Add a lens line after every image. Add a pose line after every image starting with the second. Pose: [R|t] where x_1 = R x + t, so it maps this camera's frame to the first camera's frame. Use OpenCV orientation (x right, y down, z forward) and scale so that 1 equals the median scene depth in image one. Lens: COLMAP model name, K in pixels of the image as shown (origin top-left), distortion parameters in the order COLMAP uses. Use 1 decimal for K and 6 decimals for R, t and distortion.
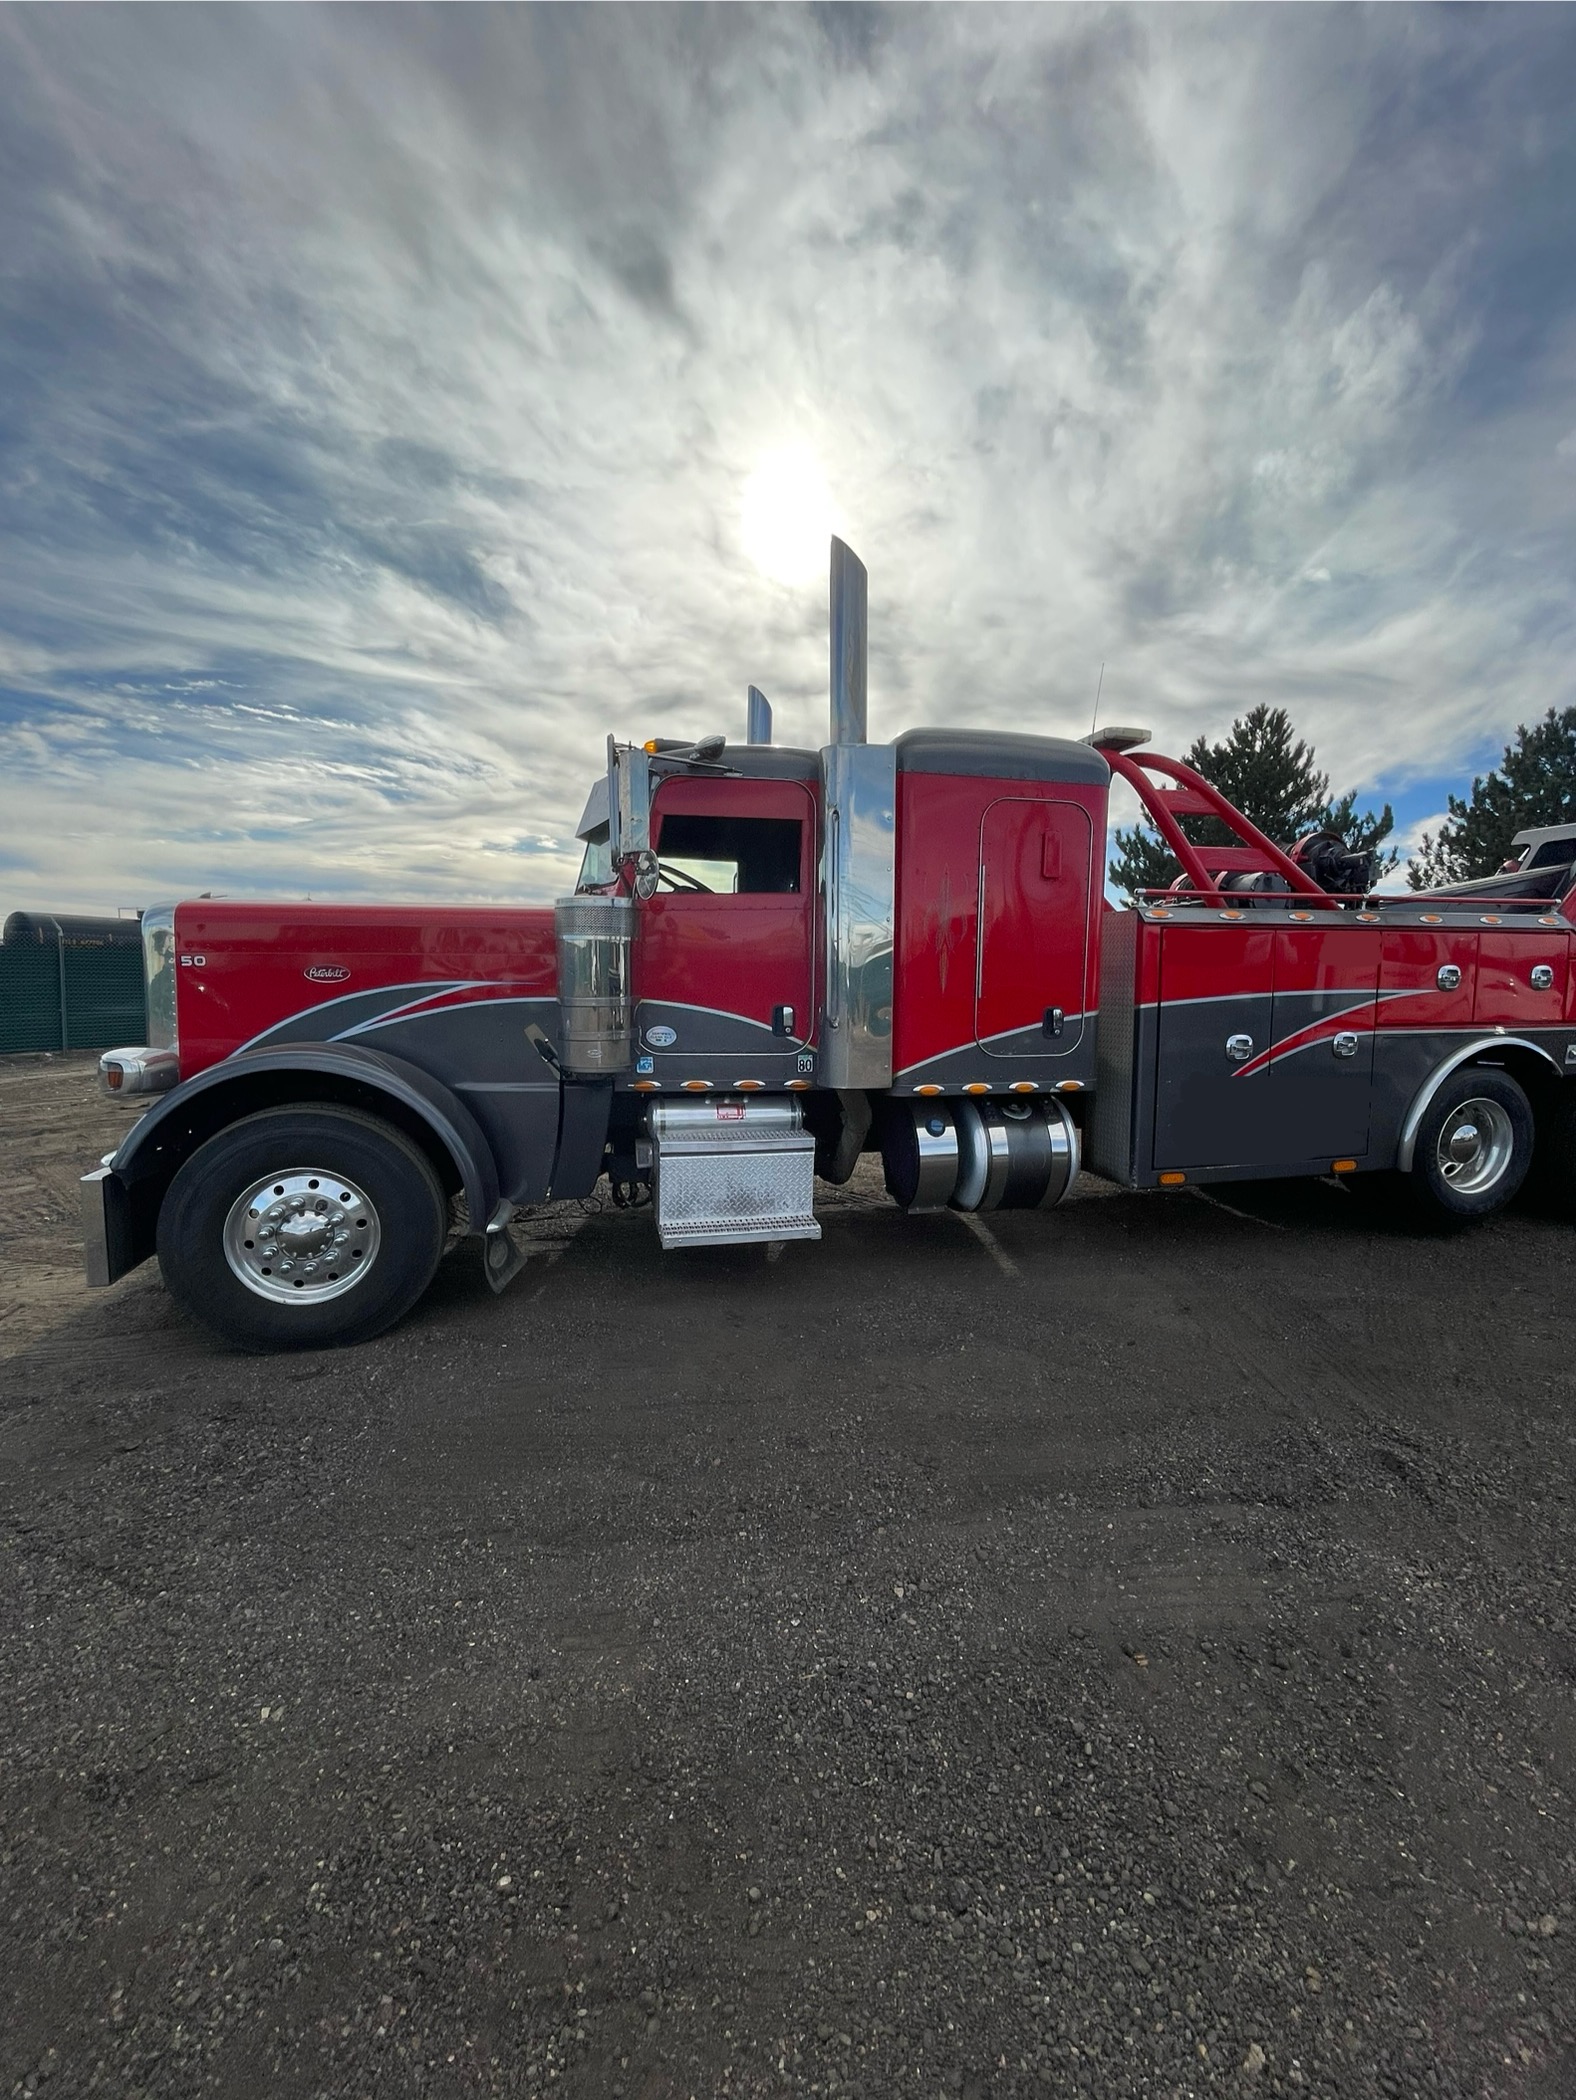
lens RADIAL K [[866.4, 0, 792.9], [0, 866.4, 1056.8], [0, 0, 1]] dist [-0.006713, 0.000165]
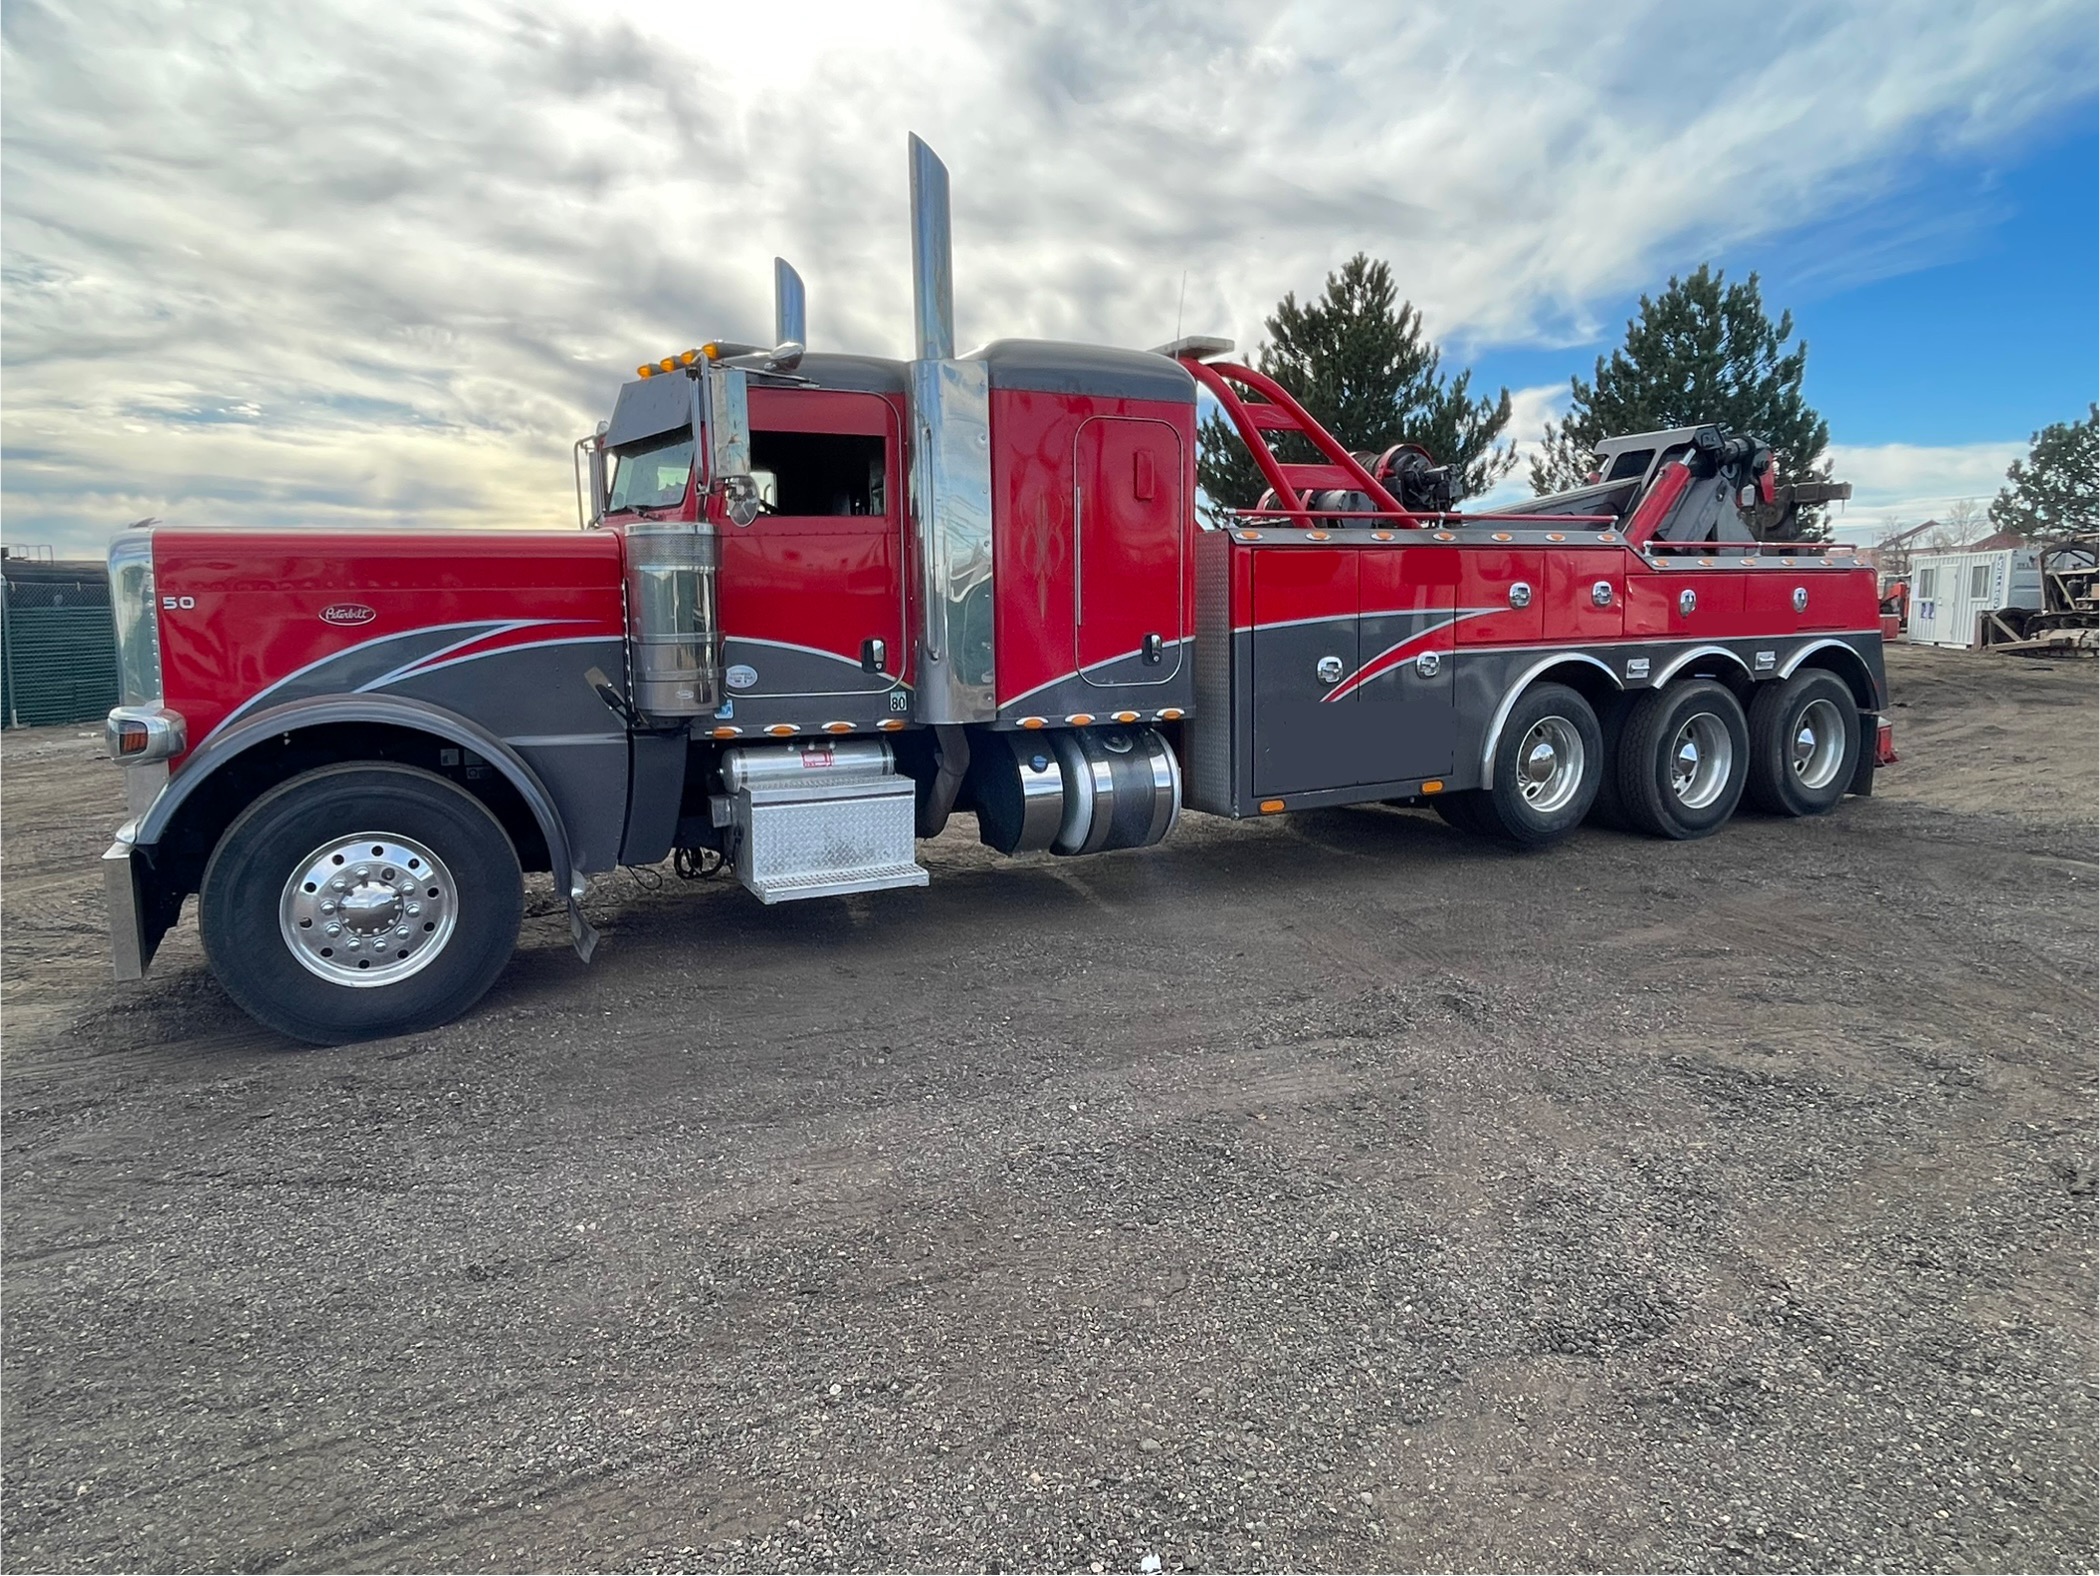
lens RADIAL K [[1253.7, 0, 1055.3], [0, 1253.7, 790.1], [0, 0, 1]] dist [-0.008060, 0.002776]
pose [[0.969435, -0.056546, 0.238743, -0.143924], [0.045549, 0.997642, 0.051336, 0.039839], [-0.241082, -0.038892, 0.969725, -0.331971]]
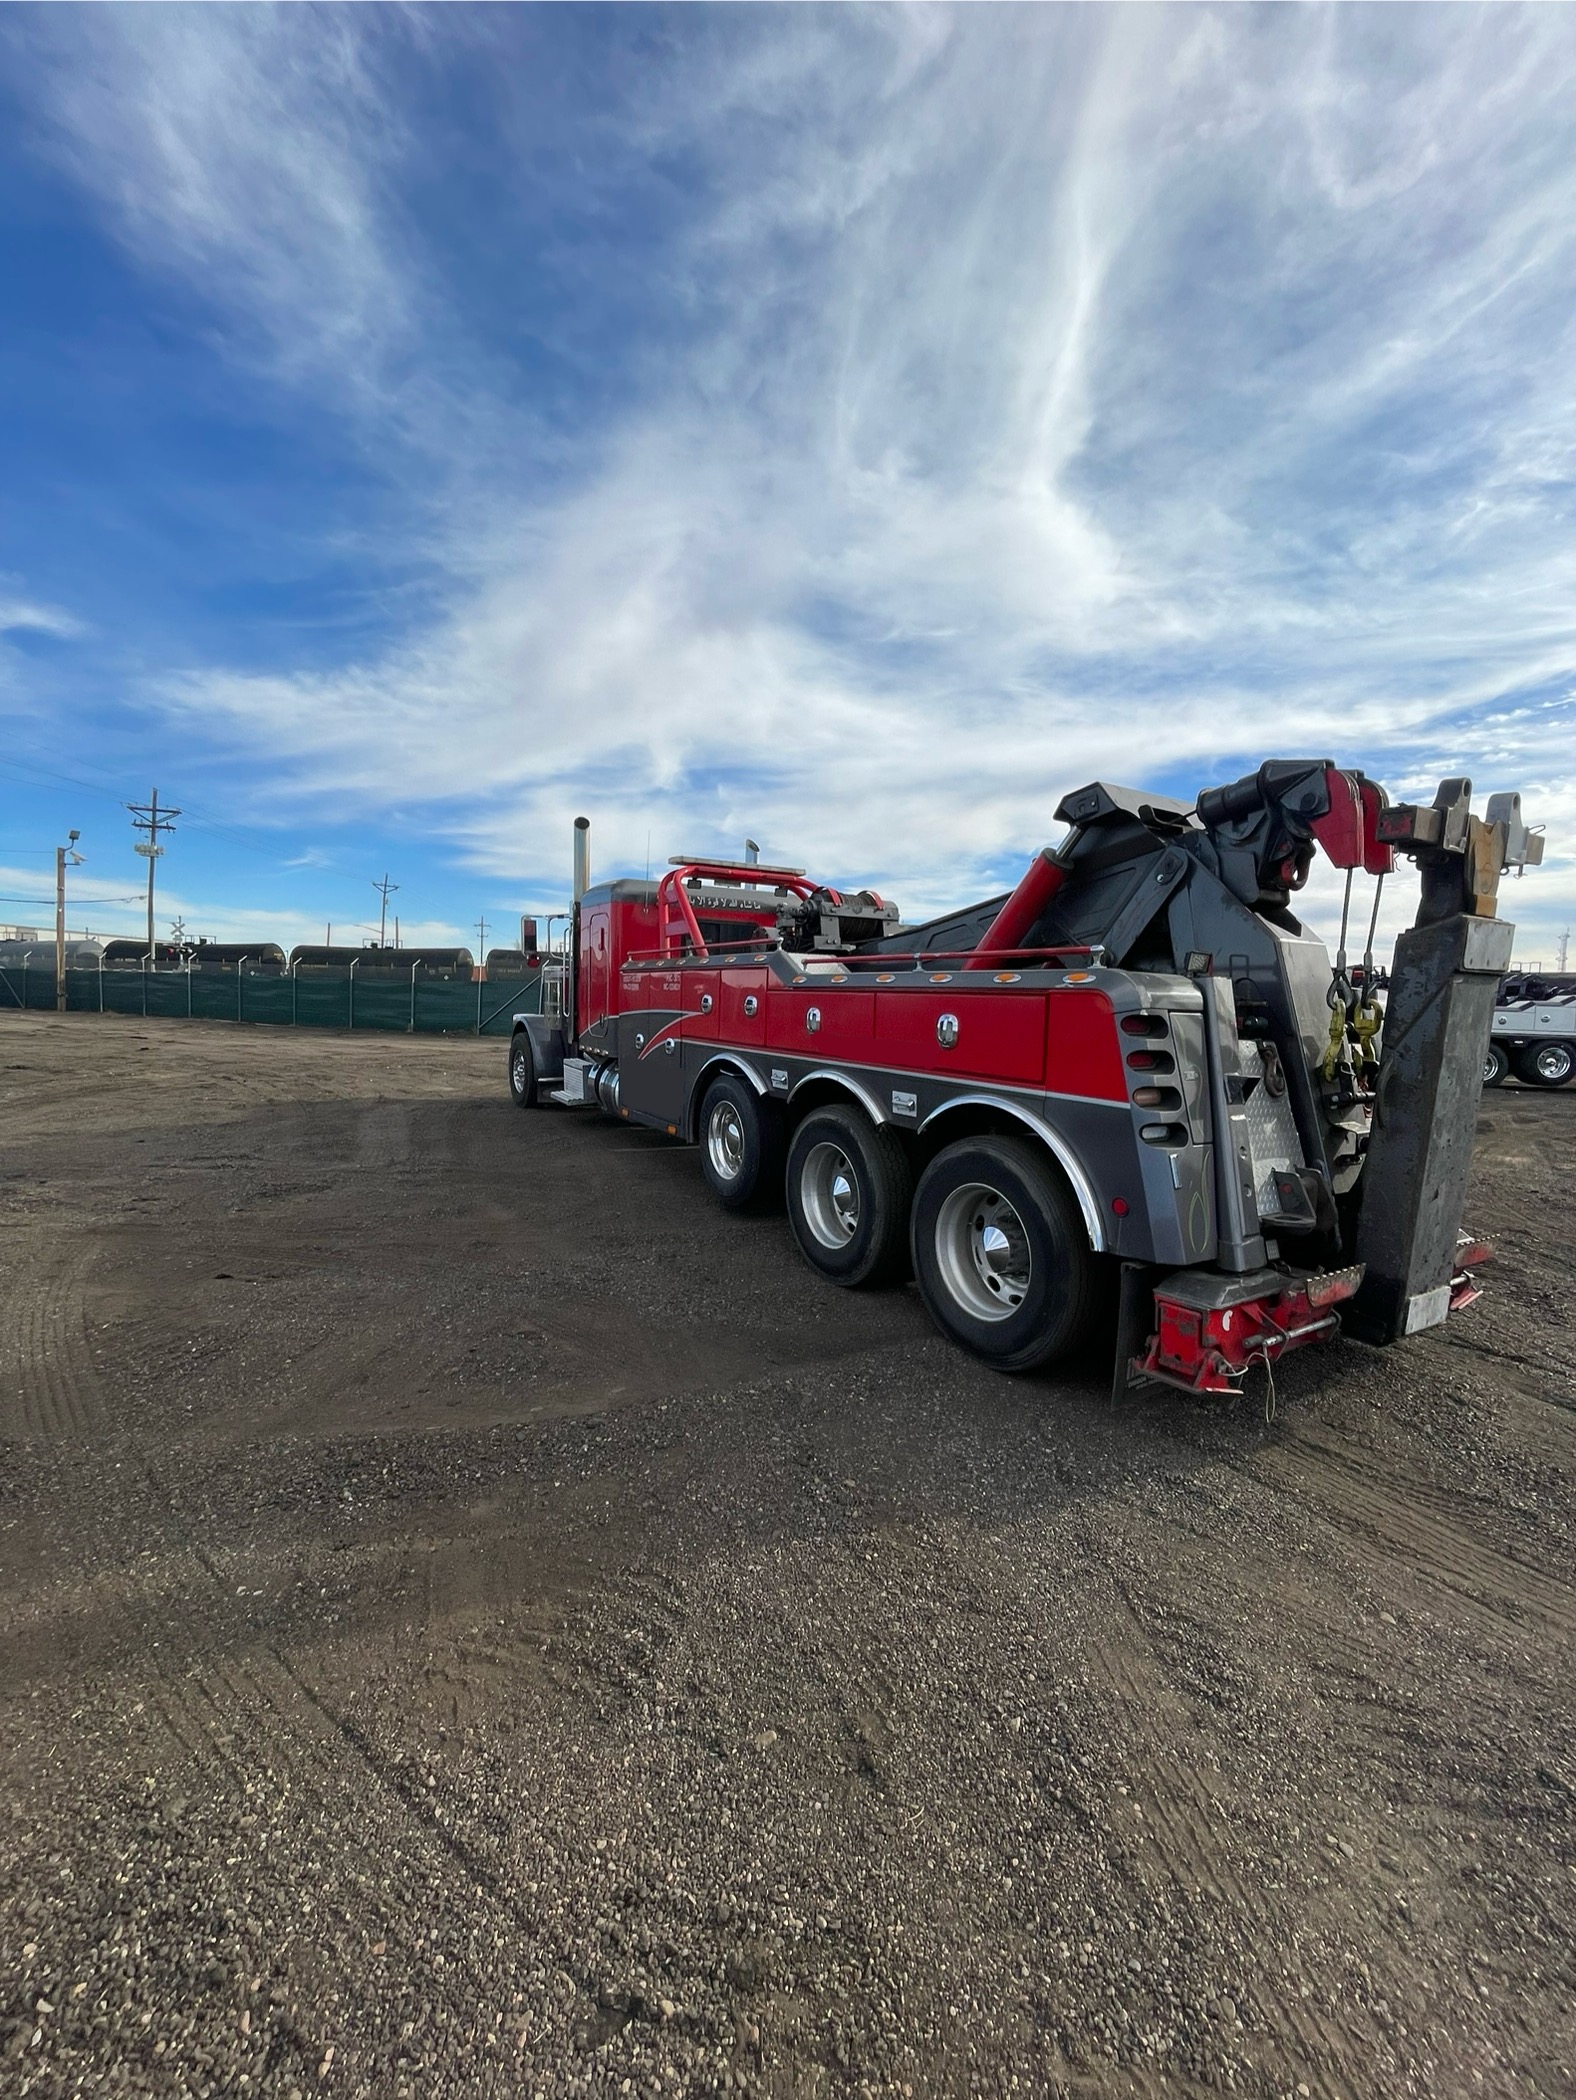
lens RADIAL K [[842.5, 0, 798.9], [0, 842.5, 1063.9], [0, 0, 1]] dist [-0.005352, 0.000425]
pose [[0.290567, 0.083469, -0.953207, 2.265628], [-0.120313, 0.991469, 0.050144, -0.091167], [0.949261, 0.100113, 0.298130, 0.829951]]
